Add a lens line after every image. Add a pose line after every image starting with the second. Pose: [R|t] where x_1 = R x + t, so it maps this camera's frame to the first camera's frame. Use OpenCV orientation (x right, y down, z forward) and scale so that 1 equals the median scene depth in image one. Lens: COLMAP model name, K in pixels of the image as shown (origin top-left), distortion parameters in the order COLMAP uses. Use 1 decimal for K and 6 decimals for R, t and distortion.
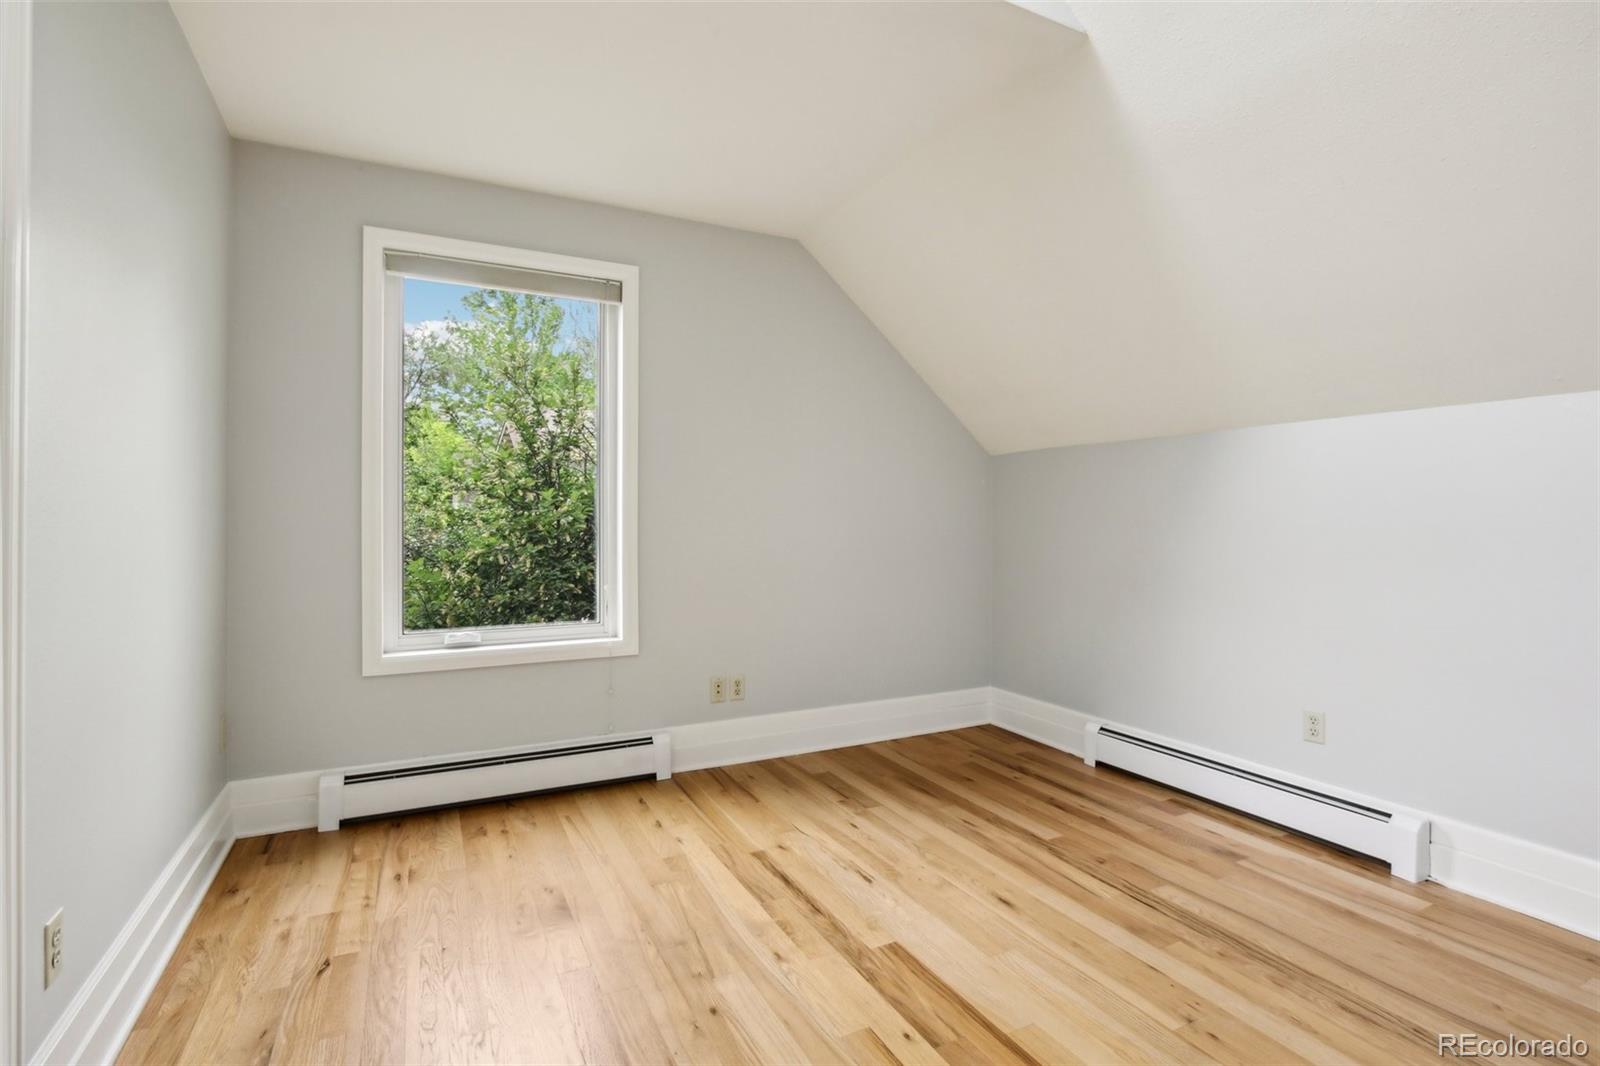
lens RADIAL K [[768.9, 0, 792.2], [0, 768.9, 525.9], [0, 0, 1]] dist [-0.002982, -0.000500]
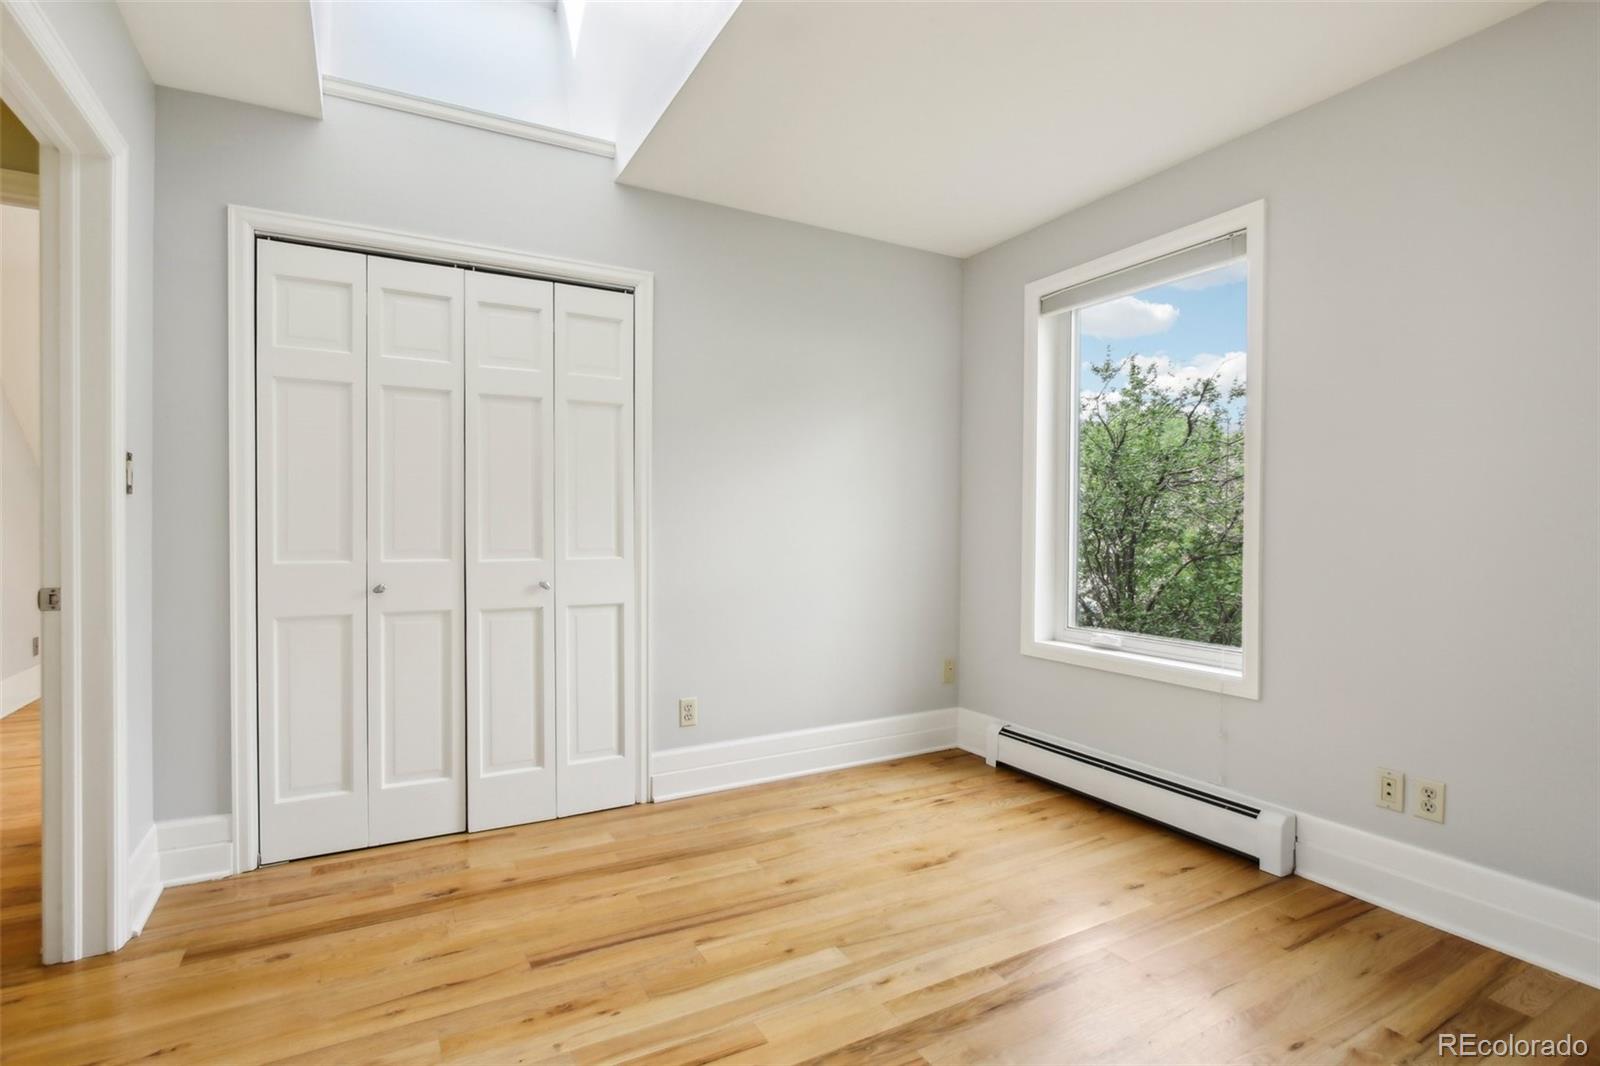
lens RADIAL K [[768.9, 0, 792.2], [0, 768.9, 525.9], [0, 0, 1]] dist [-0.002982, -0.000500]
pose [[0.039745, 0.006661, -0.999188, 0.625183], [-0.000644, 0.999978, 0.006641, -0.015436], [0.999210, 0.000379, 0.039749, 0.560427]]
